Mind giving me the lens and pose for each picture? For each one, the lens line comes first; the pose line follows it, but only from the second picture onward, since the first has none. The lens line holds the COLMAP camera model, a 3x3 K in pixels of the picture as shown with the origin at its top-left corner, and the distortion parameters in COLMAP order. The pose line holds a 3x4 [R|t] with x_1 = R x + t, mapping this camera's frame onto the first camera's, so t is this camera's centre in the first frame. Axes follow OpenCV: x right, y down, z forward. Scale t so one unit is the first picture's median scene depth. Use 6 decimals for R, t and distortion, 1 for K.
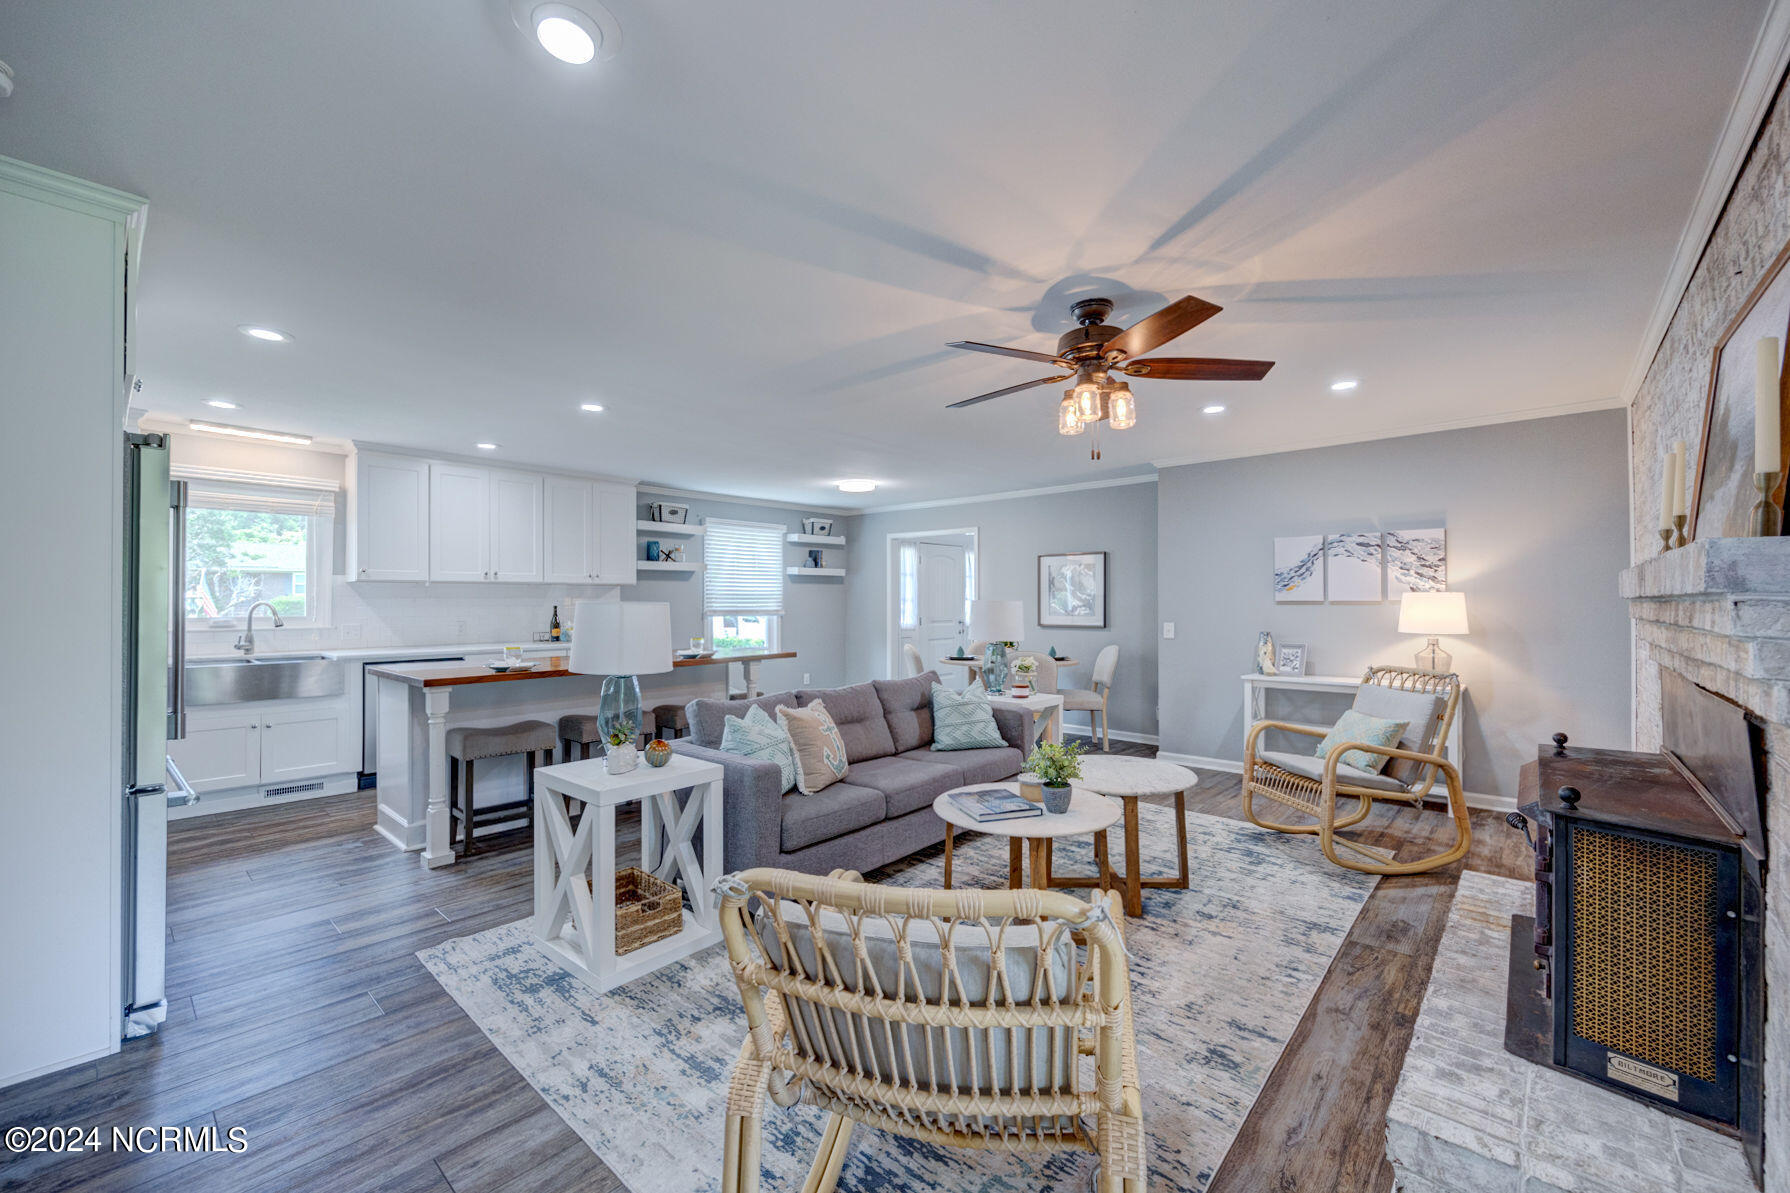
lens RADIAL K [[724.3, 0, 896.2], [0, 724.3, 601.3], [0, 0, 1]] dist [-0.001591, -0.000083]
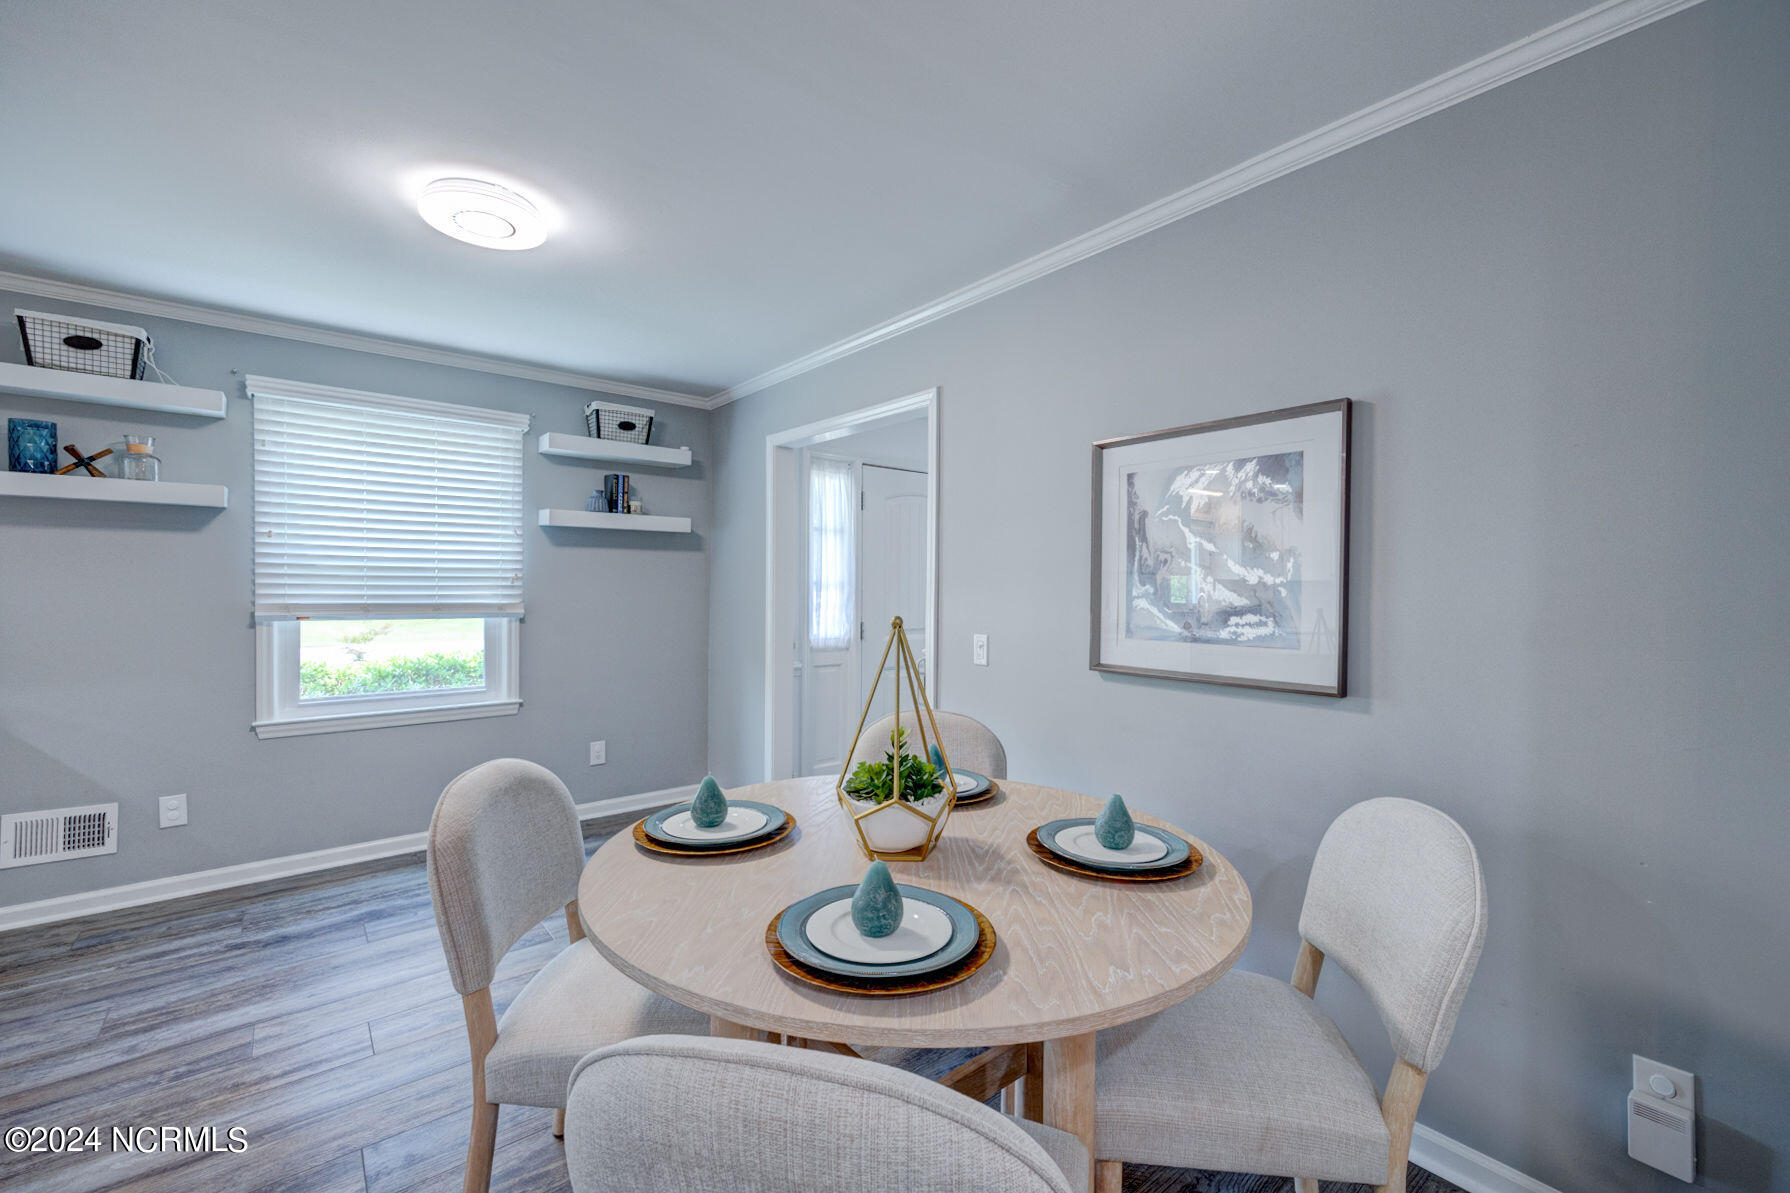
lens RADIAL K [[724.3, 0, 891.3], [0, 724.3, 591.1], [0, 0, 1]] dist [-0.001591, -0.000083]
pose [[0.989825, 0.007349, -0.142101, 0.135259], [-0.006202, 0.999945, 0.008509, -0.001157], [0.142155, -0.007541, 0.989816, 0.594843]]
